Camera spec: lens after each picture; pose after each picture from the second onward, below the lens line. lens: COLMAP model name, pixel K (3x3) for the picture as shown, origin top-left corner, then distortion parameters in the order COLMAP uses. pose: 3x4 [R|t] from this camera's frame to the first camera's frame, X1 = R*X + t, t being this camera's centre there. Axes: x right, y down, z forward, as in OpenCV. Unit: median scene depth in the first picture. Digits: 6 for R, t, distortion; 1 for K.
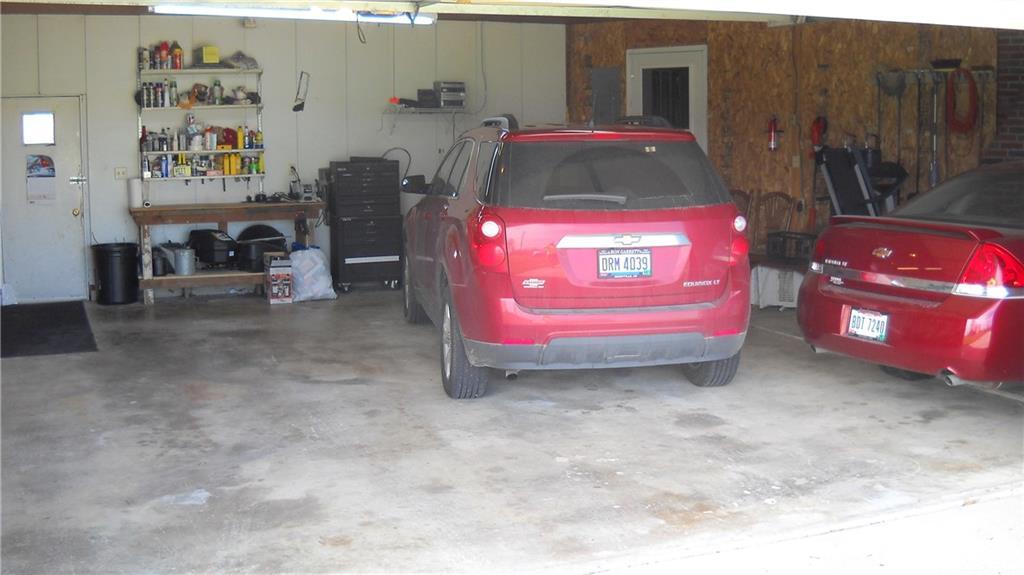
lens RADIAL K [[1163.1, 0, 512.0], [0, 1163.1, 287.5], [0, 0, 1]] dist [-0.266246, 0.263222]
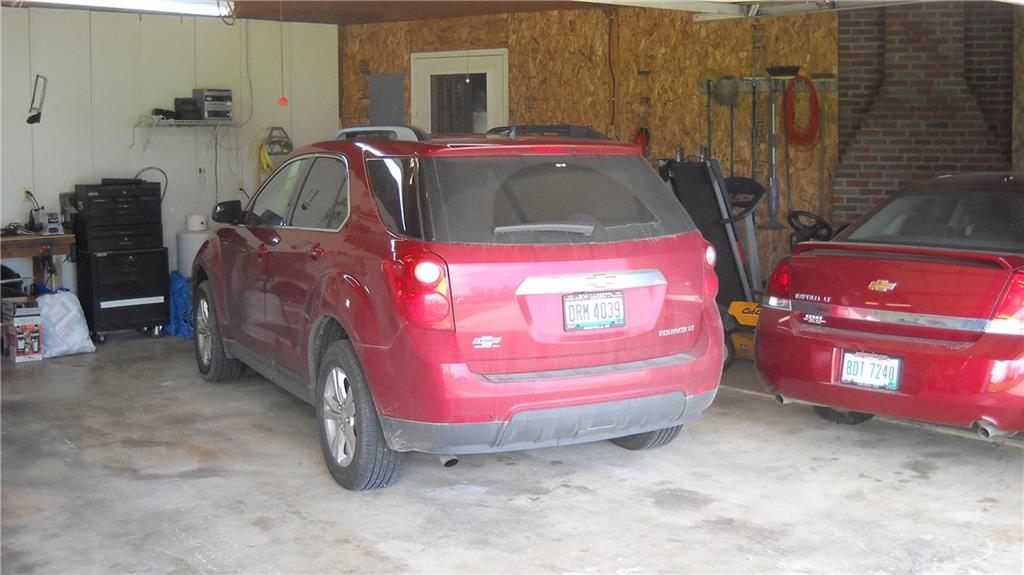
lens RADIAL K [[1163.1, 0, 512.0], [0, 1163.1, 287.5], [0, 0, 1]] dist [-0.266246, 0.263222]
pose [[0.953023, -0.033100, 0.301085, -0.119239], [0.037481, 0.999259, -0.008782, -0.019563], [-0.300571, 0.019654, 0.953557, 0.162992]]
